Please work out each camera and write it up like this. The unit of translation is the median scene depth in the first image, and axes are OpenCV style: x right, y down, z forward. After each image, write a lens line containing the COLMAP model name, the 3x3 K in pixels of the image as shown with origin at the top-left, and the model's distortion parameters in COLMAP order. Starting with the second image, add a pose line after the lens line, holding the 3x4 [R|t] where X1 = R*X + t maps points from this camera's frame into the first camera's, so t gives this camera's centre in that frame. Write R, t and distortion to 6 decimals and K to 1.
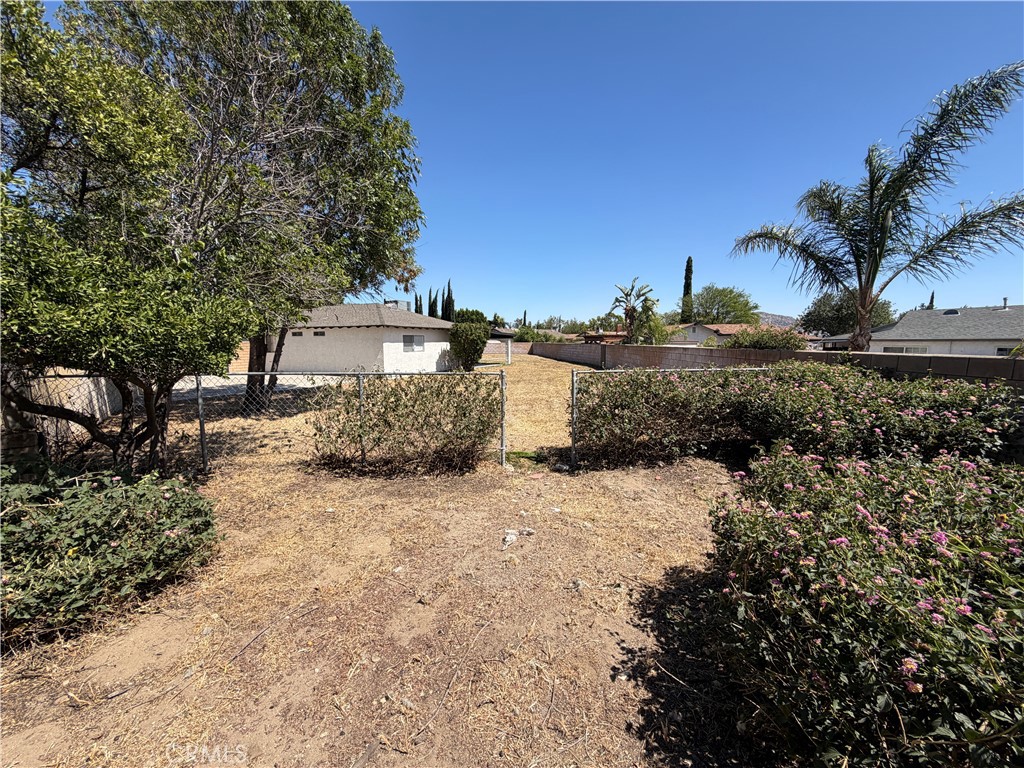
lens RADIAL K [[408.5, 0, 513.2], [0, 408.5, 383.9], [0, 0, 1]] dist [-0.003679, 0.000511]
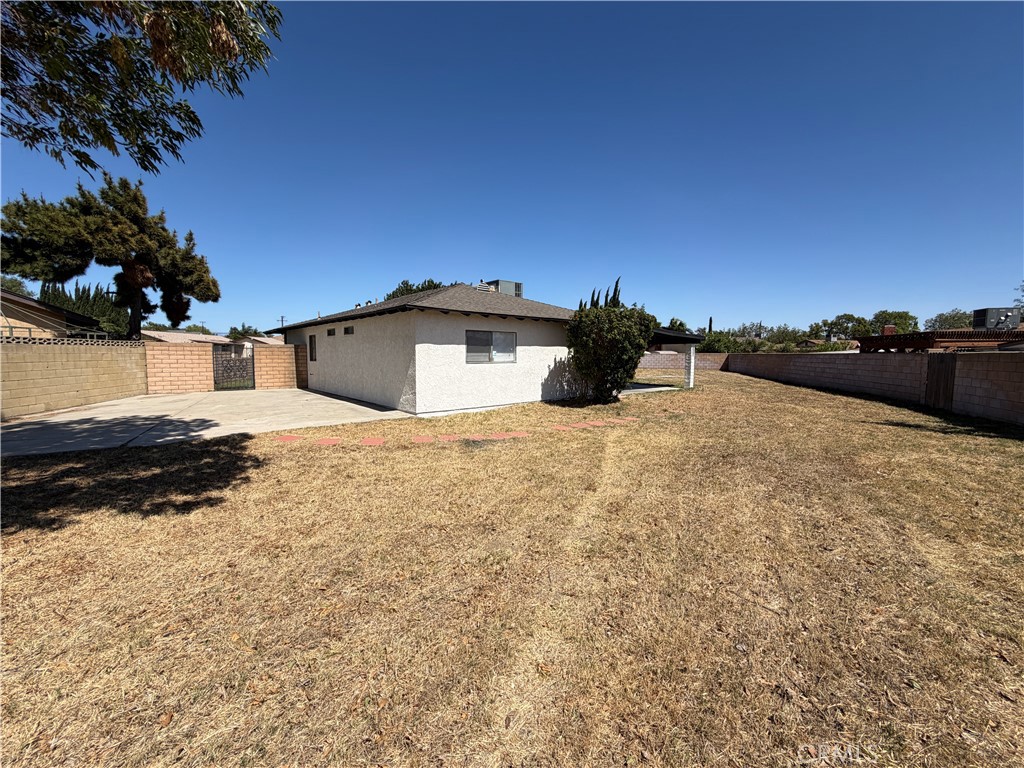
lens RADIAL K [[408.5, 0, 511.1], [0, 408.5, 386.1], [0, 0, 1]] dist [-0.003679, 0.000511]
pose [[0.913148, 0.042450, -0.405413, -0.007381], [-0.051596, 0.998600, -0.011651, -0.030464], [0.404351, 0.031557, 0.914059, 0.363081]]
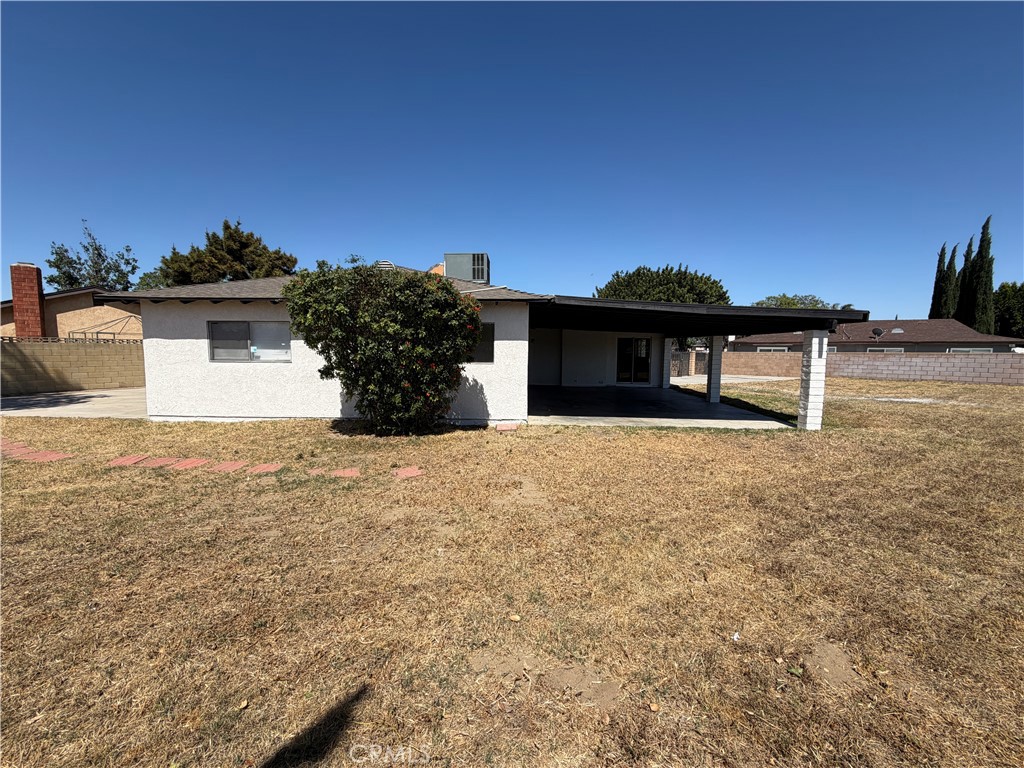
lens RADIAL K [[408.5, 0, 511.7], [0, 408.5, 387.5], [0, 0, 1]] dist [-0.003679, 0.000511]
pose [[0.399134, 0.091283, -0.912338, 0.151777], [-0.102866, 0.993208, 0.054372, -0.068738], [0.911104, 0.072146, 0.405813, 0.718922]]
